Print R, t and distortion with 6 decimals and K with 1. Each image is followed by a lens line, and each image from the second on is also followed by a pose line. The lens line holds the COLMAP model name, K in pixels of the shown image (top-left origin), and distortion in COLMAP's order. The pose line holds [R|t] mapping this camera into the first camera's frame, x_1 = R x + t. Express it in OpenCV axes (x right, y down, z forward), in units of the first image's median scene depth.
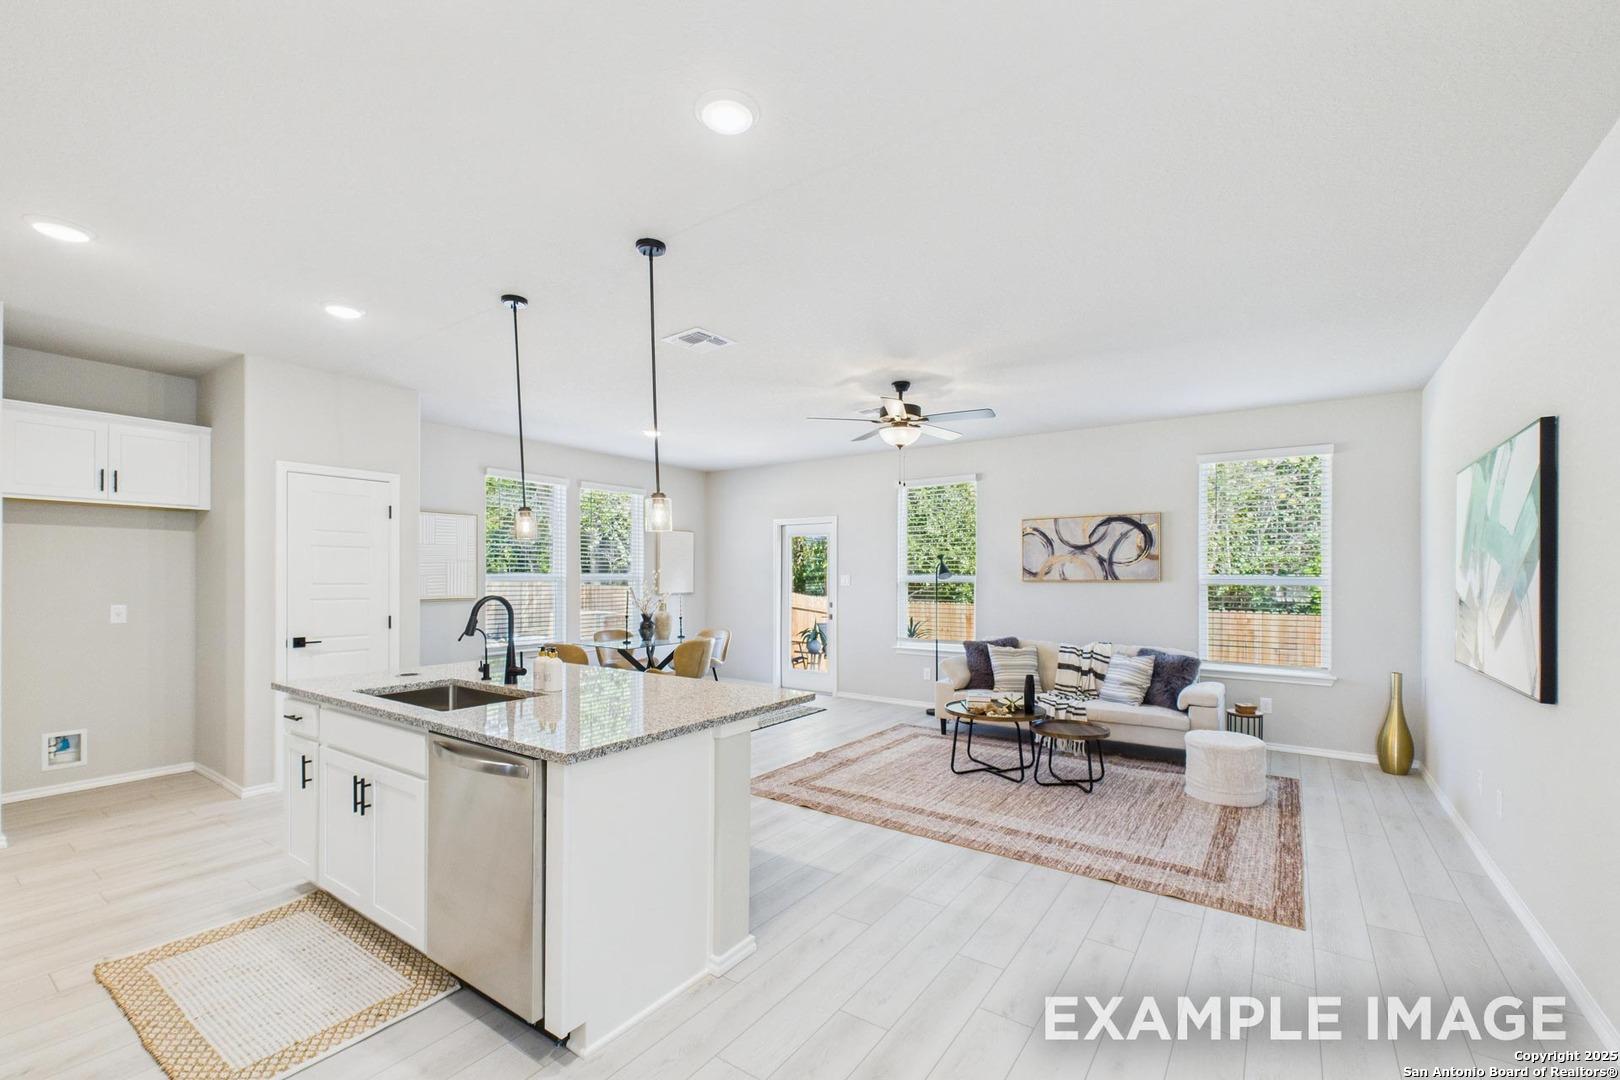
lens RADIAL K [[685.1, 0, 812.4], [0, 685.1, 576.8], [0, 0, 1]] dist [0.002082, -0.000187]
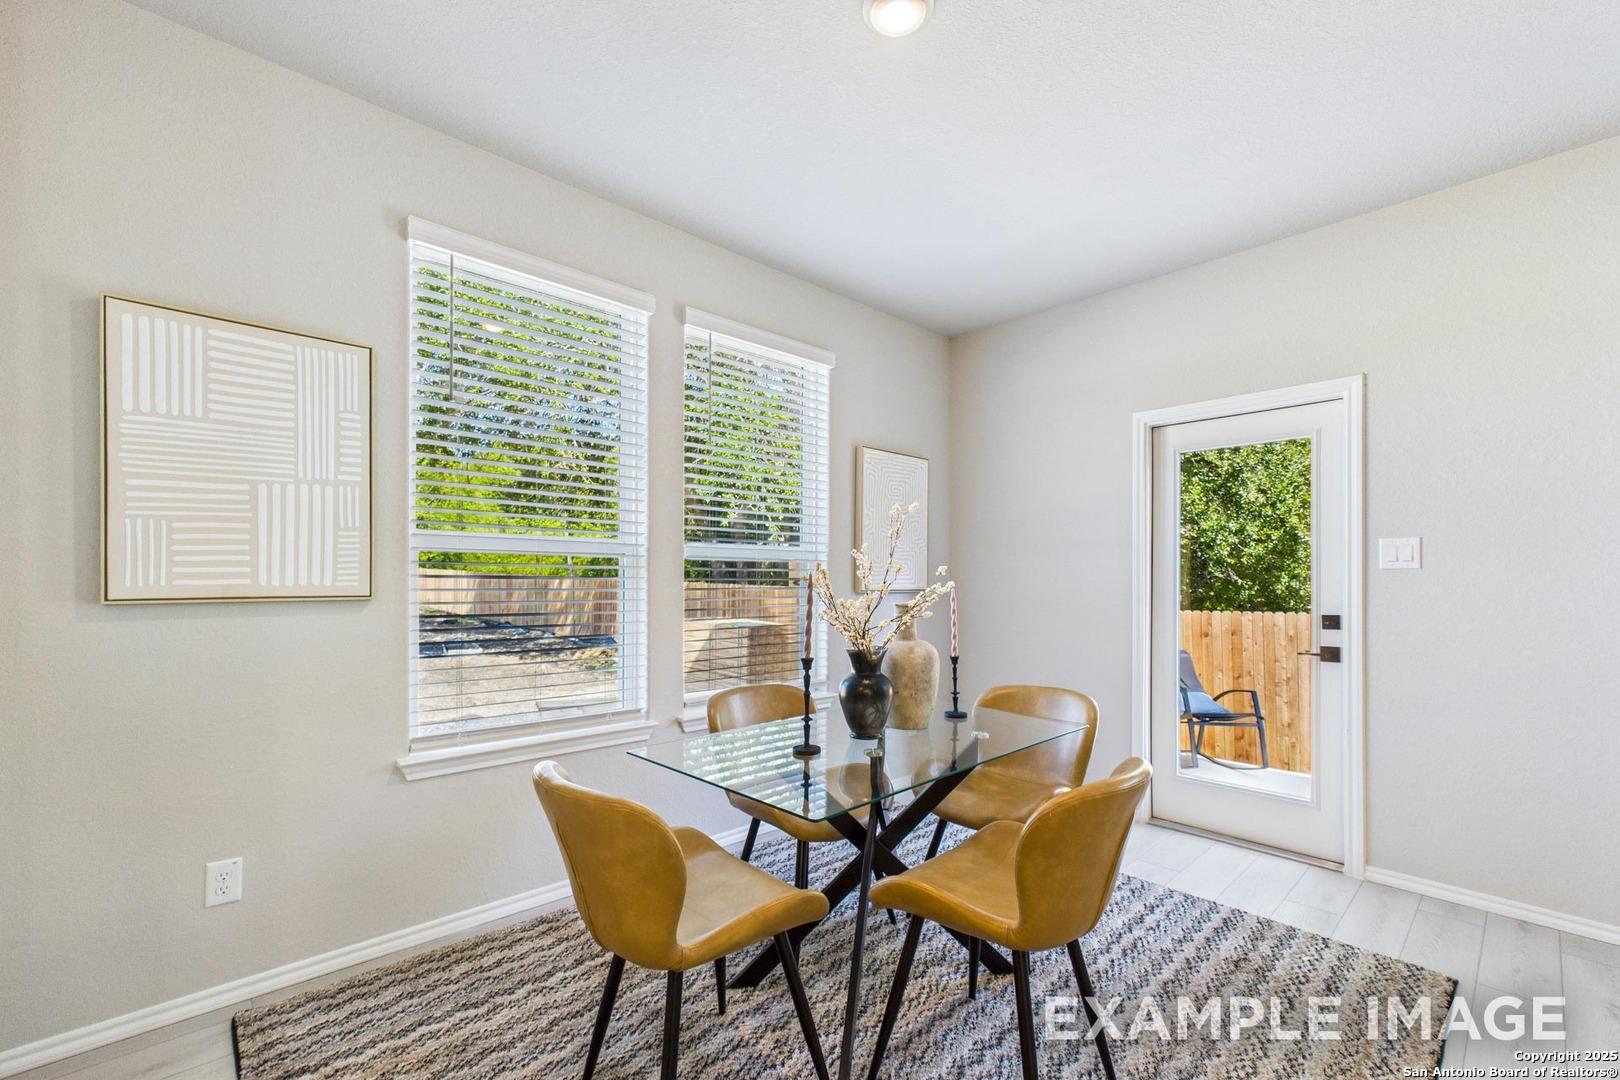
lens RADIAL K [[685.1, 0, 810.9], [0, 685.1, 576.0], [0, 0, 1]] dist [0.002082, -0.000187]
pose [[0.978321, -0.000342, -0.207095, -0.230381], [-0.000976, 0.999980, -0.006262, 0.025594], [0.207093, 0.006328, 0.978301, 0.787854]]
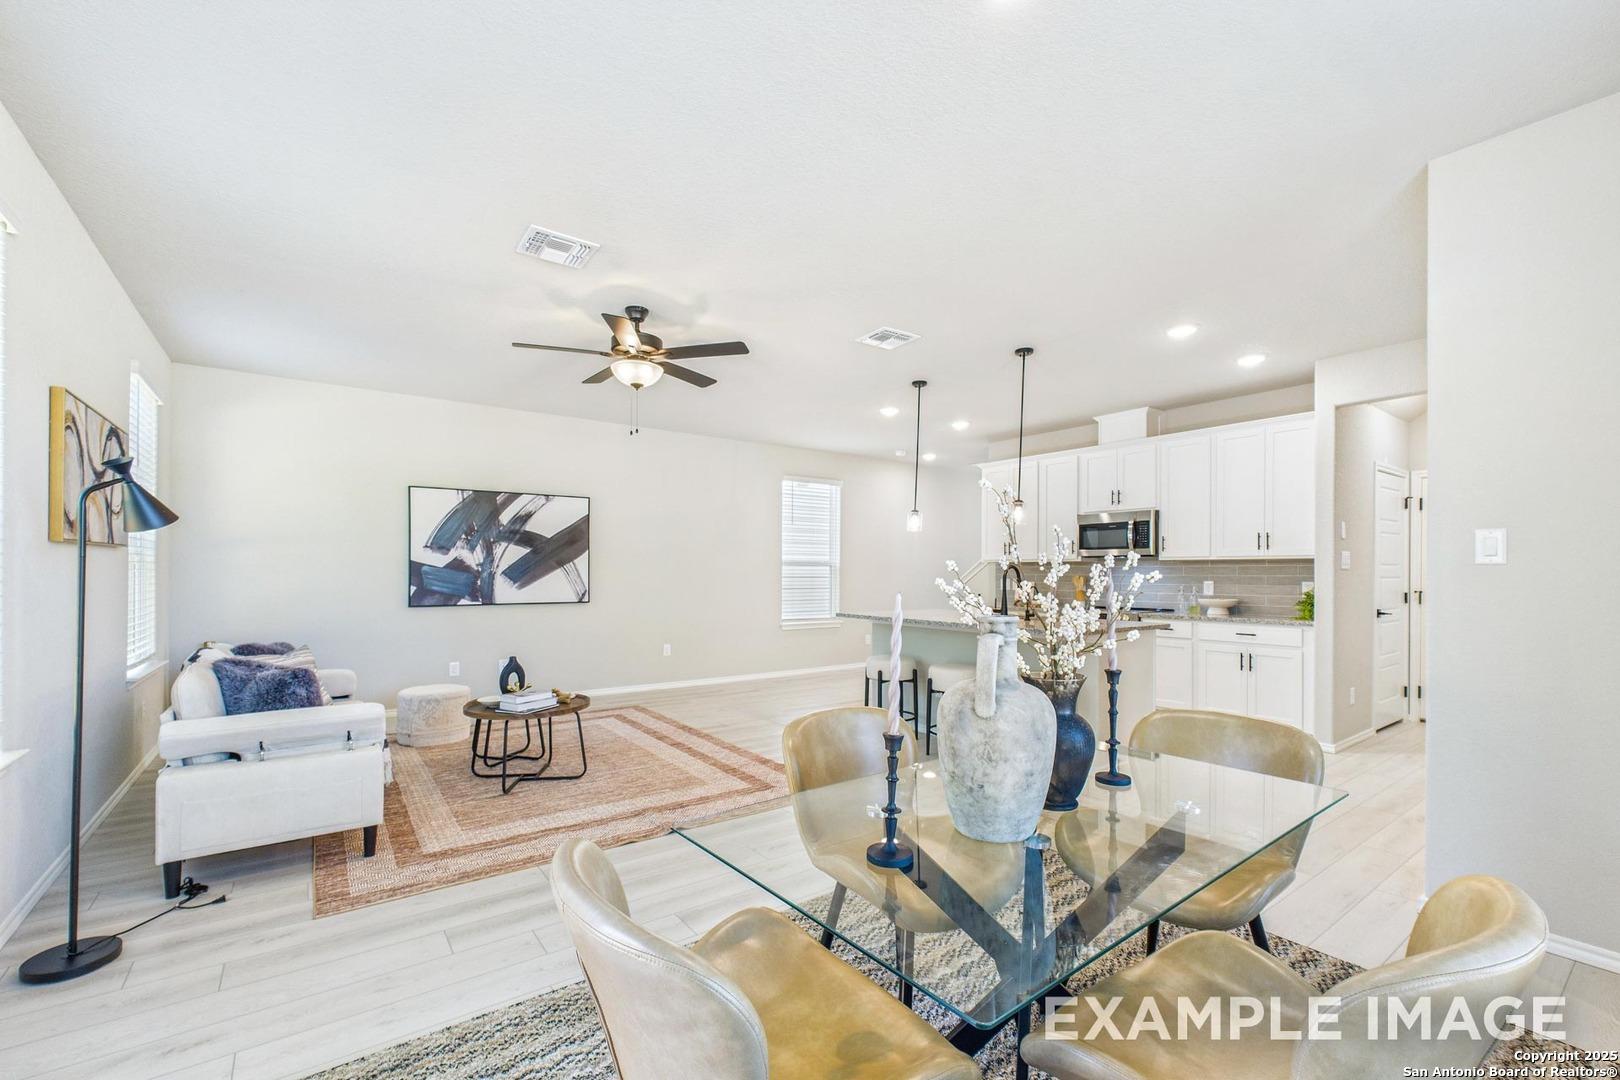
lens RADIAL K [[685.1, 0, 807.8], [0, 685.1, 570.6], [0, 0, 1]] dist [0.002082, -0.000187]
pose [[-0.946002, -0.006409, 0.324097, -0.271315], [-0.007200, 0.999973, -0.001243, 0.023474], [-0.324080, -0.003509, -0.946023, 1.396727]]
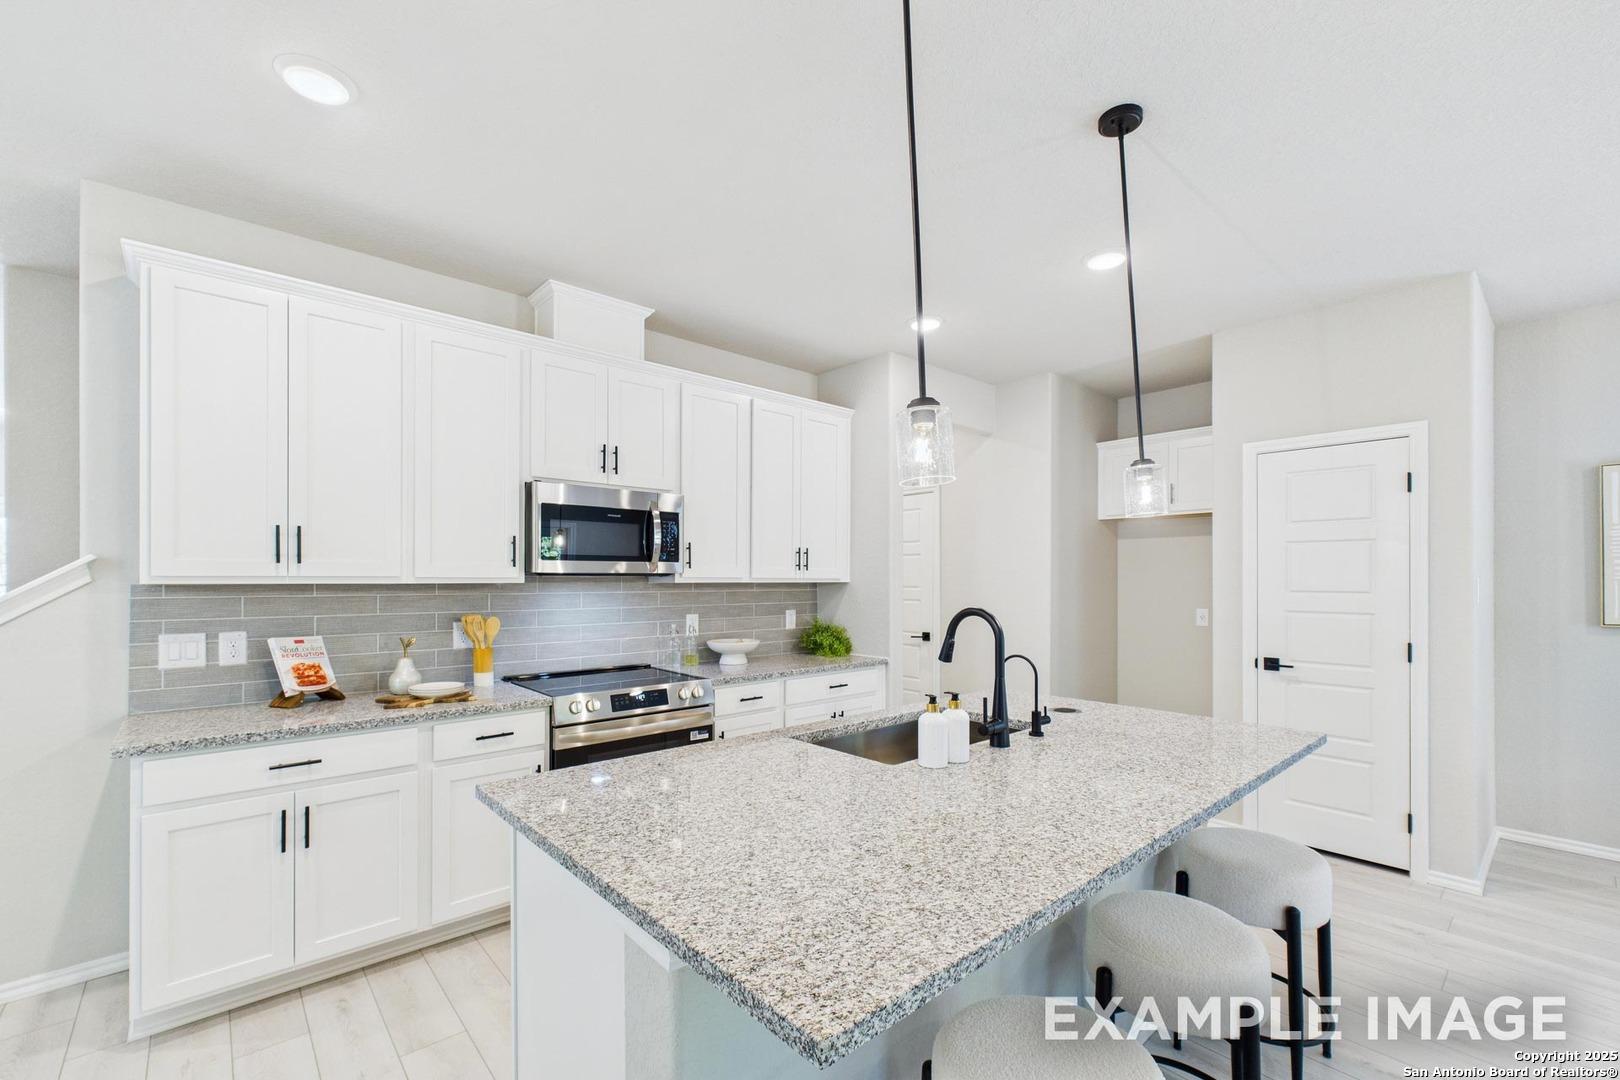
lens RADIAL K [[685.1, 0, 811.5], [0, 685.1, 576.8], [0, 0, 1]] dist [0.002082, -0.000187]
pose [[-0.230829, -0.005502, -0.972979, 0.117757], [-0.004041, 0.999981, -0.004696, -0.000174], [0.972986, 0.002847, -0.230847, 0.505508]]
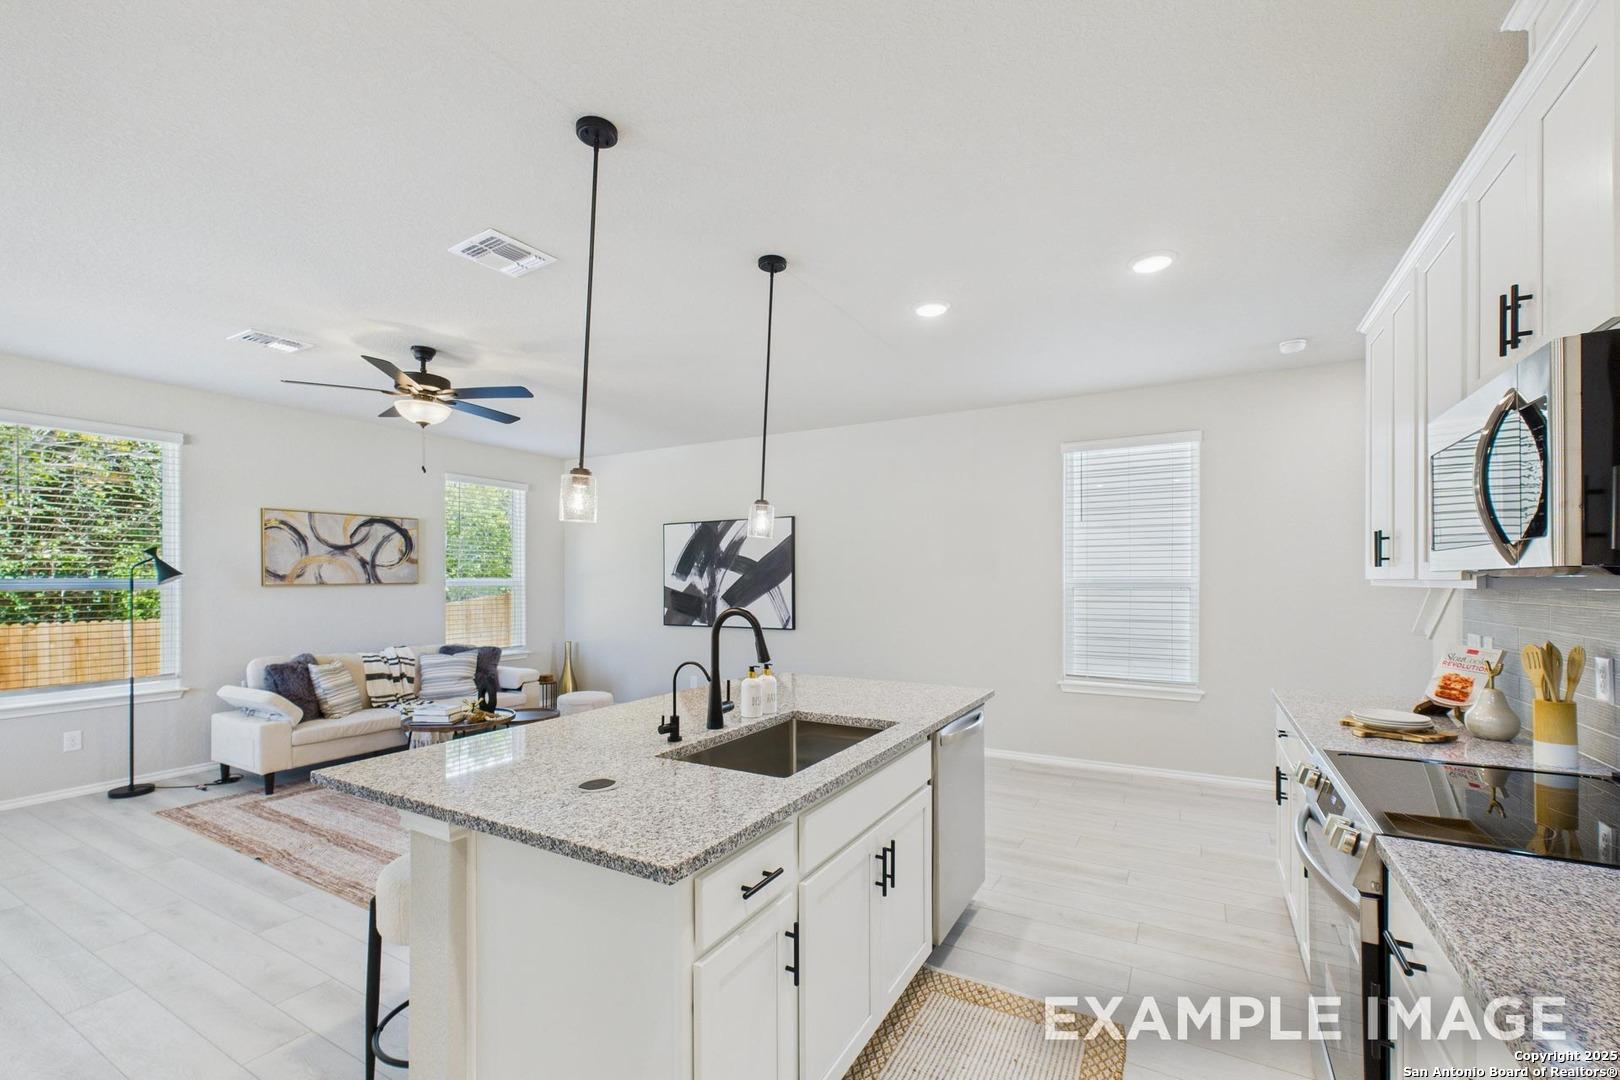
lens RADIAL K [[685.1, 0, 805.4], [0, 685.1, 576.2], [0, 0, 1]] dist [0.002082, -0.000187]
pose [[-0.087767, 0.002828, 0.996137, -0.607768], [0.001001, 0.999996, -0.002751, -0.002097], [-0.996141, 0.000756, -0.087770, 0.500334]]
